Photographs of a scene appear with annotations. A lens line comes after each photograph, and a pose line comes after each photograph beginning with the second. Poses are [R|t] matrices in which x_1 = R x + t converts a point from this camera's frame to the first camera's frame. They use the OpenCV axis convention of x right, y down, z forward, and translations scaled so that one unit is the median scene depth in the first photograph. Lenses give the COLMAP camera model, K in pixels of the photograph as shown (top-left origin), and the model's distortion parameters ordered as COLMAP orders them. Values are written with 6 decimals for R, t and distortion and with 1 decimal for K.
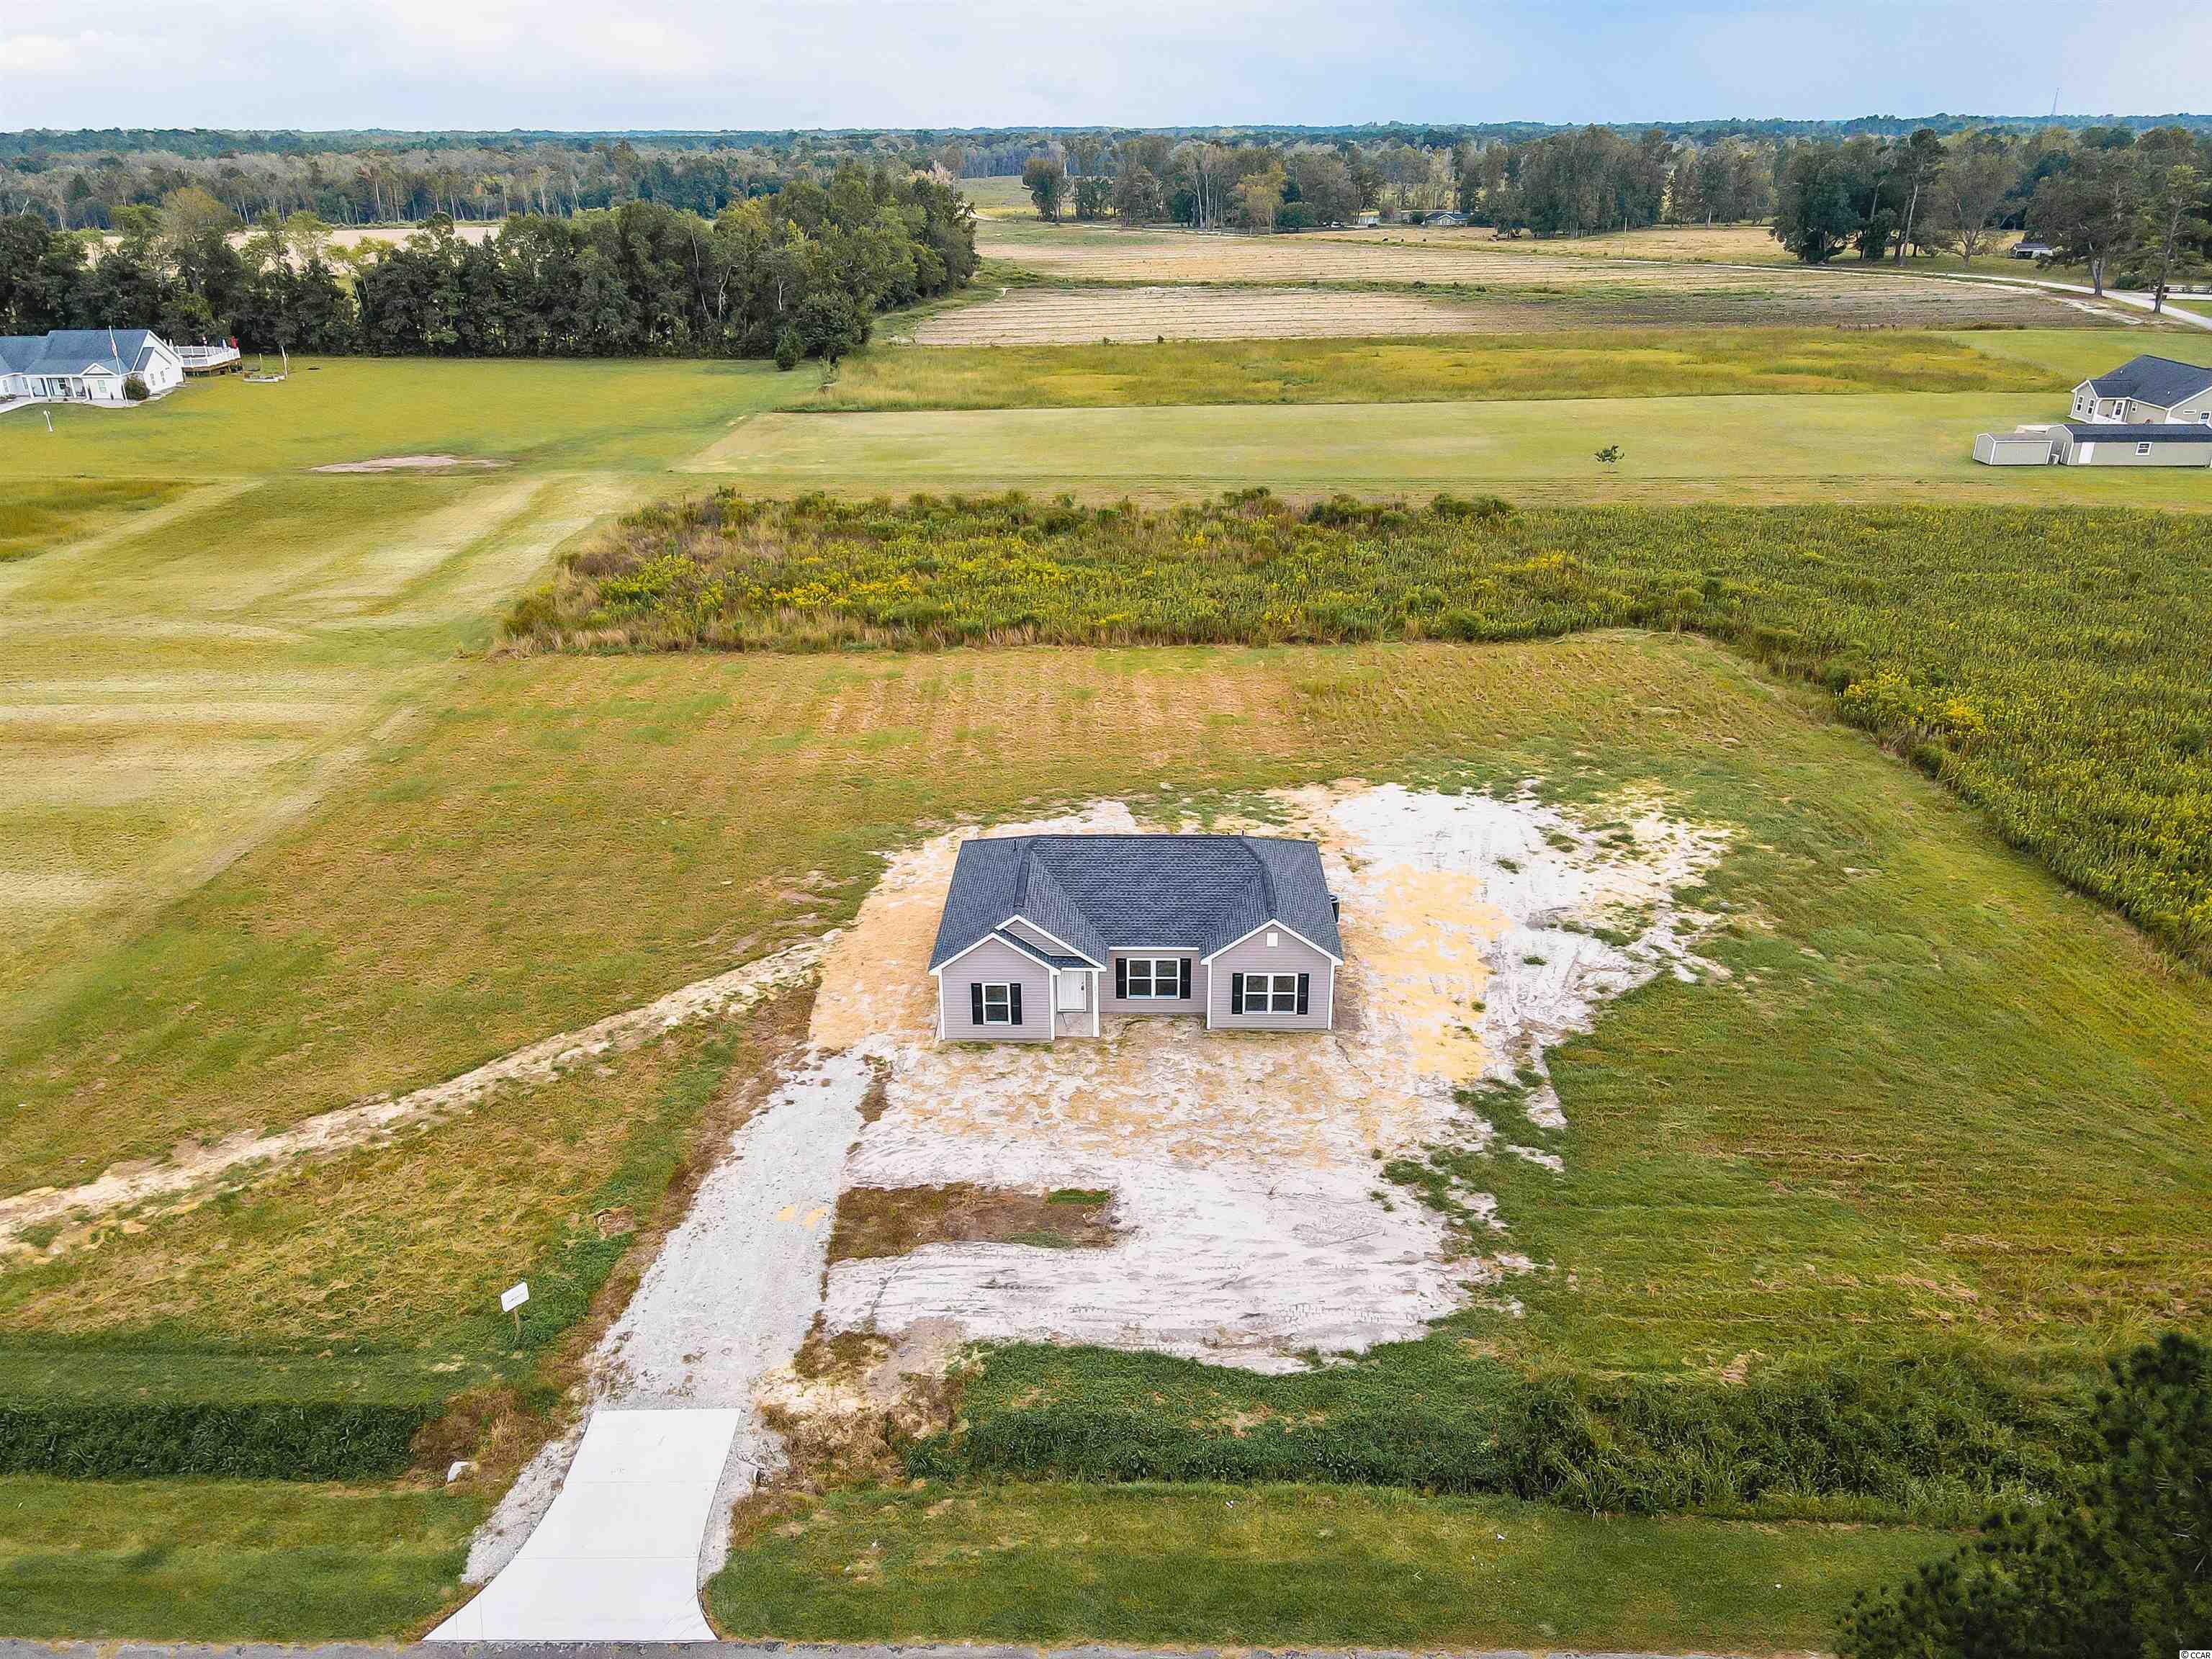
lens RADIAL K [[1617.2, 0, 1107.6], [0, 1617.2, 819.2], [0, 0, 1]] dist [-0.003307, 0.045415]
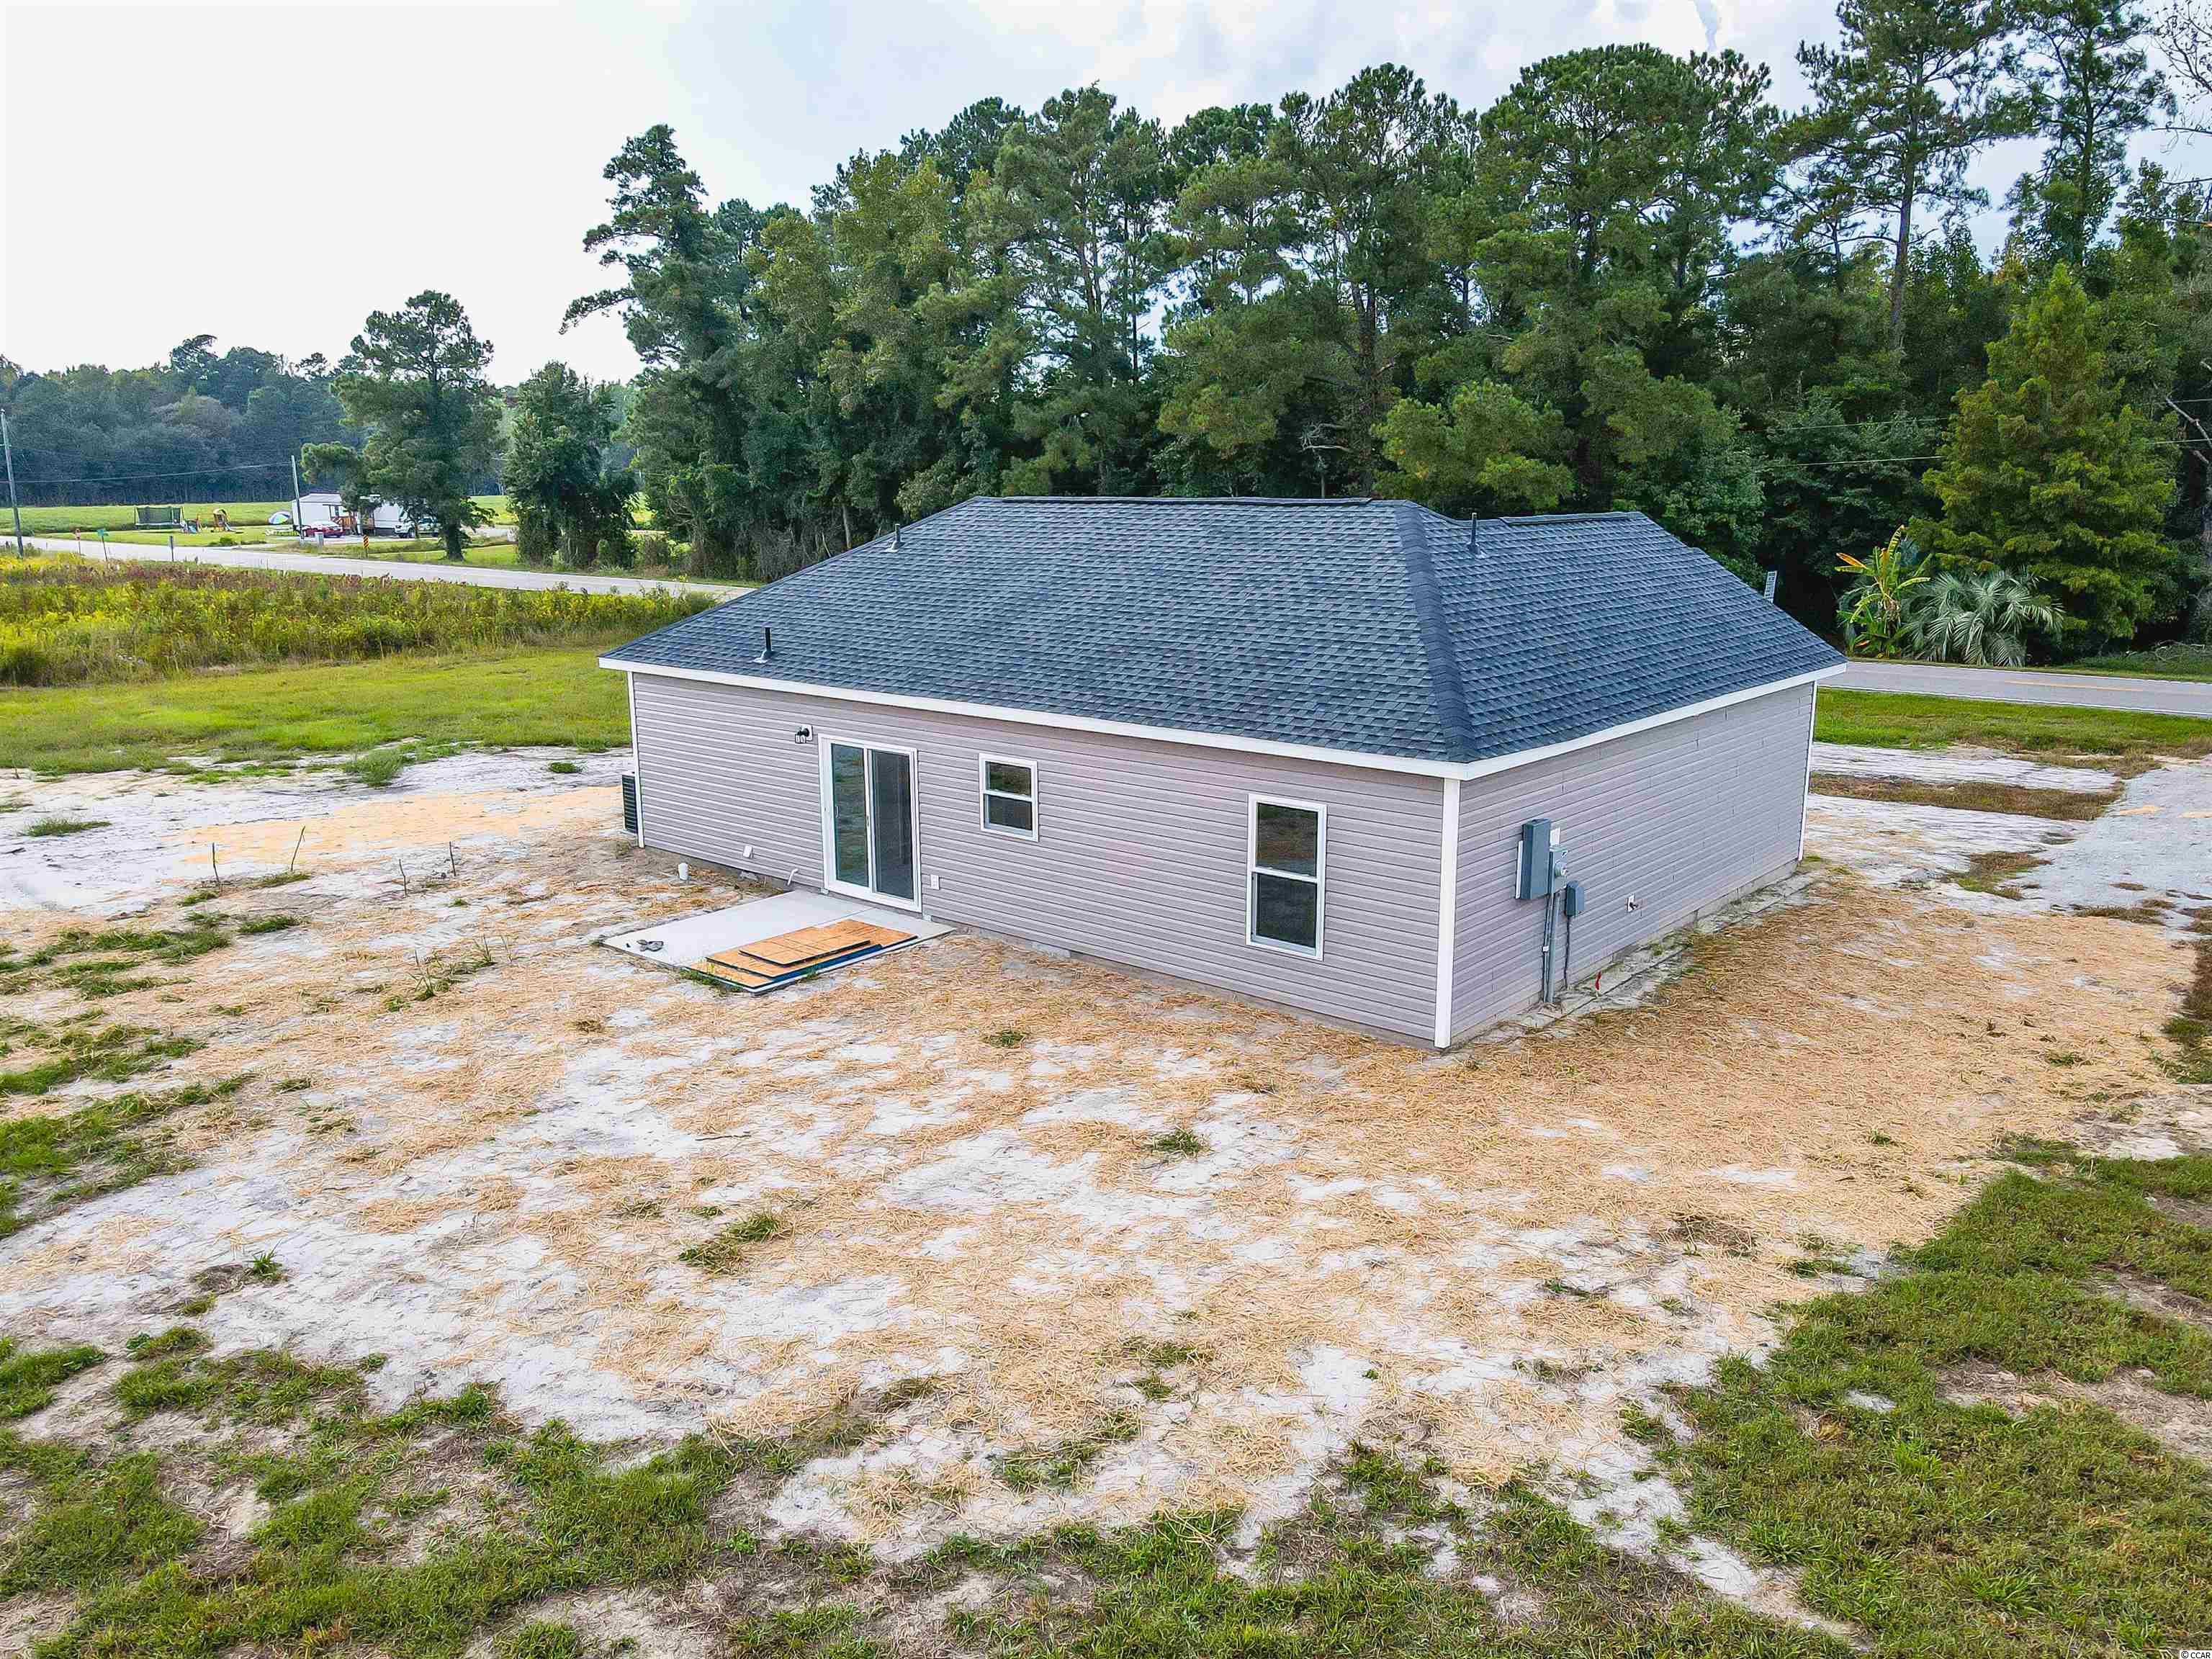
lens RADIAL K [[1617.2, 0, 1107.6], [0, 1617.2, 819.2], [0, 0, 1]] dist [-0.003307, 0.045415]
pose [[-0.772745, -0.121526, 0.622974, -0.223044], [0.257642, 0.836945, 0.482849, -0.118234], [-0.580074, 0.533623, -0.615435, 1.361695]]
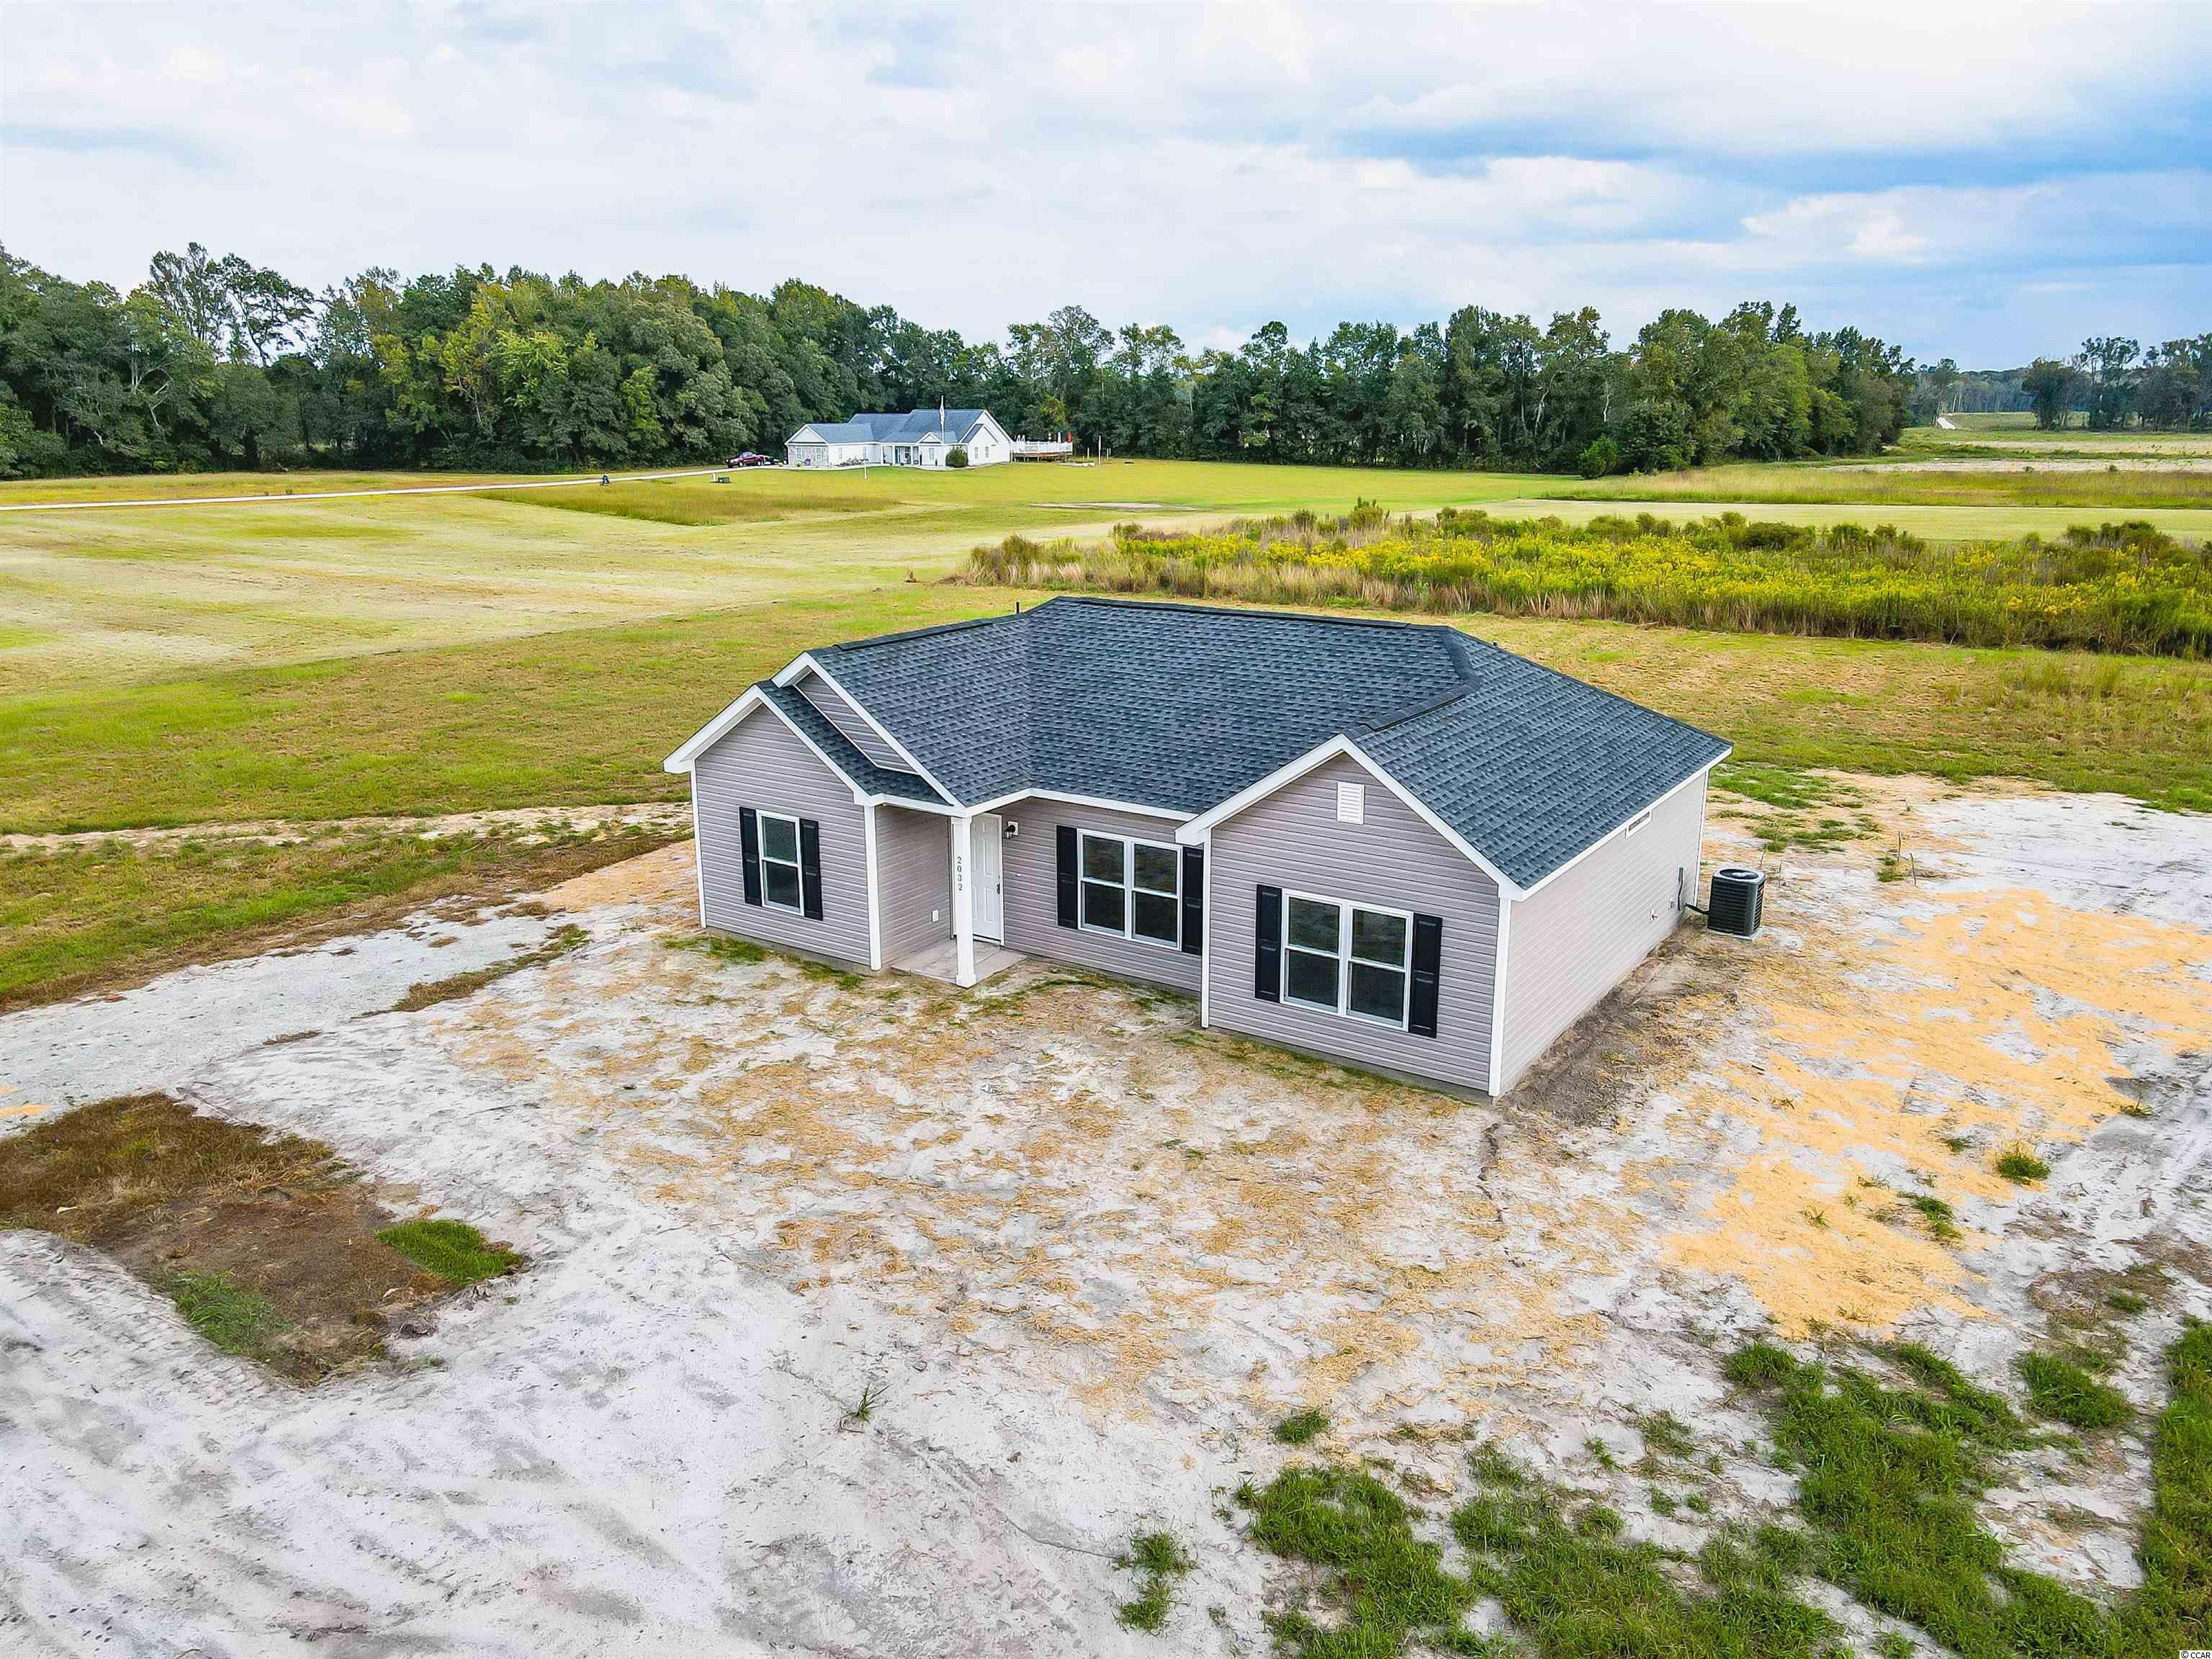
lens RADIAL K [[1617.2, 0, 1107.6], [0, 1617.2, 819.2], [0, 0, 1]] dist [-0.003307, 0.045415]
pose [[0.841758, 0.140370, -0.521287, 0.247739], [-0.214928, 0.972917, -0.085076, 0.120868], [0.495227, 0.183653, 0.849130, 0.650229]]
